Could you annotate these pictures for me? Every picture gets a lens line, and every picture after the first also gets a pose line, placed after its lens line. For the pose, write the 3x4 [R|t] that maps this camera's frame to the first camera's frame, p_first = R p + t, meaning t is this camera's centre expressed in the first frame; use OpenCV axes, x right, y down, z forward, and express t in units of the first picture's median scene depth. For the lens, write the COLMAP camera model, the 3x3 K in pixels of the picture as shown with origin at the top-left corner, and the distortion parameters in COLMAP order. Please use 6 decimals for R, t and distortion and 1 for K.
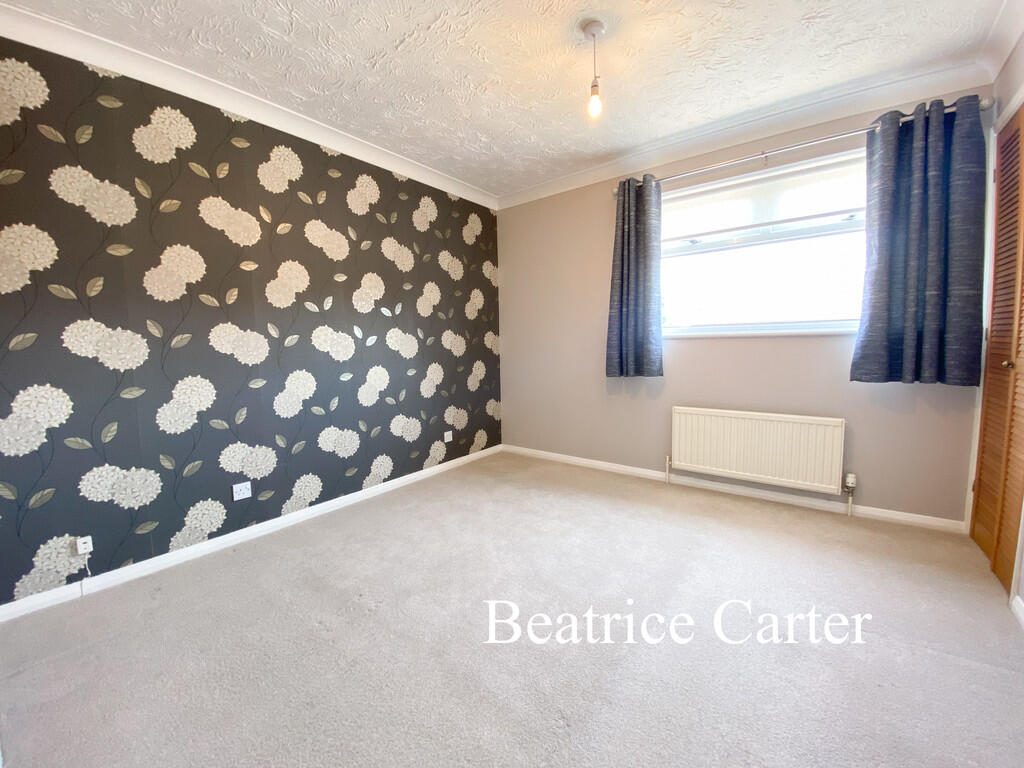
lens RADIAL K [[414.1, 0, 512.0], [0, 414.1, 384.0], [0, 0, 1]] dist [0.040204, -0.028726]
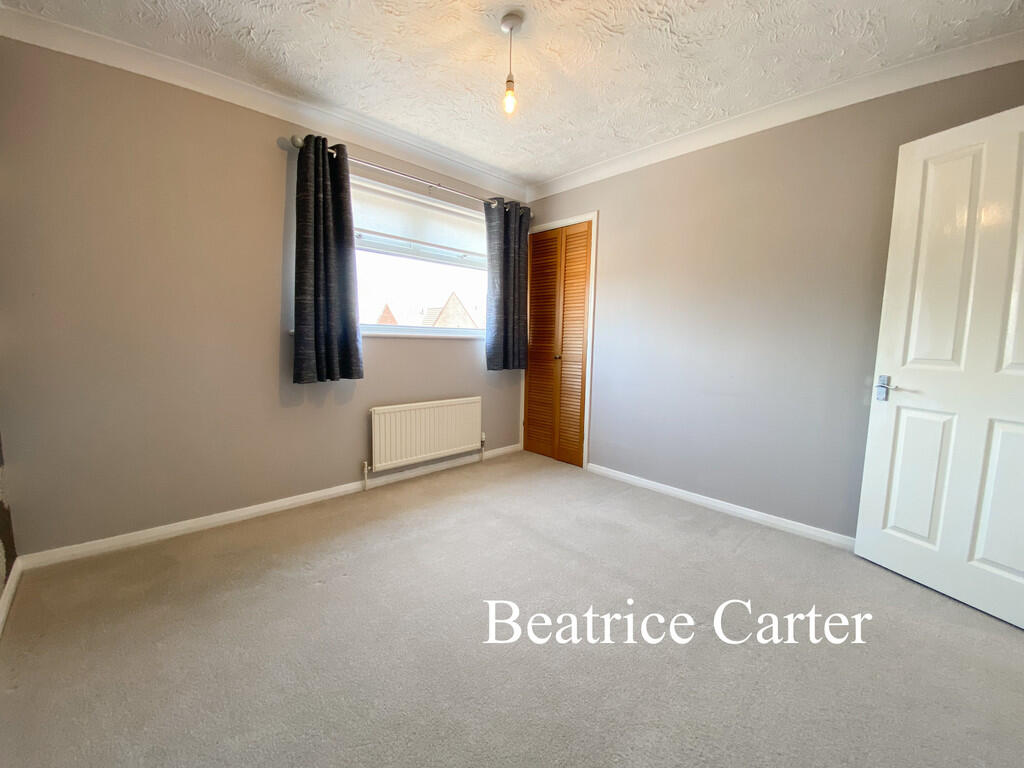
lens RADIAL K [[414.1, 0, 512.0], [0, 414.1, 384.0], [0, 0, 1]] dist [0.040204, -0.028726]
pose [[0.155197, -0.086755, 0.984067, -0.572839], [0.074144, 0.994350, 0.075969, -0.057266], [-0.985097, 0.061173, 0.160752, 0.612712]]
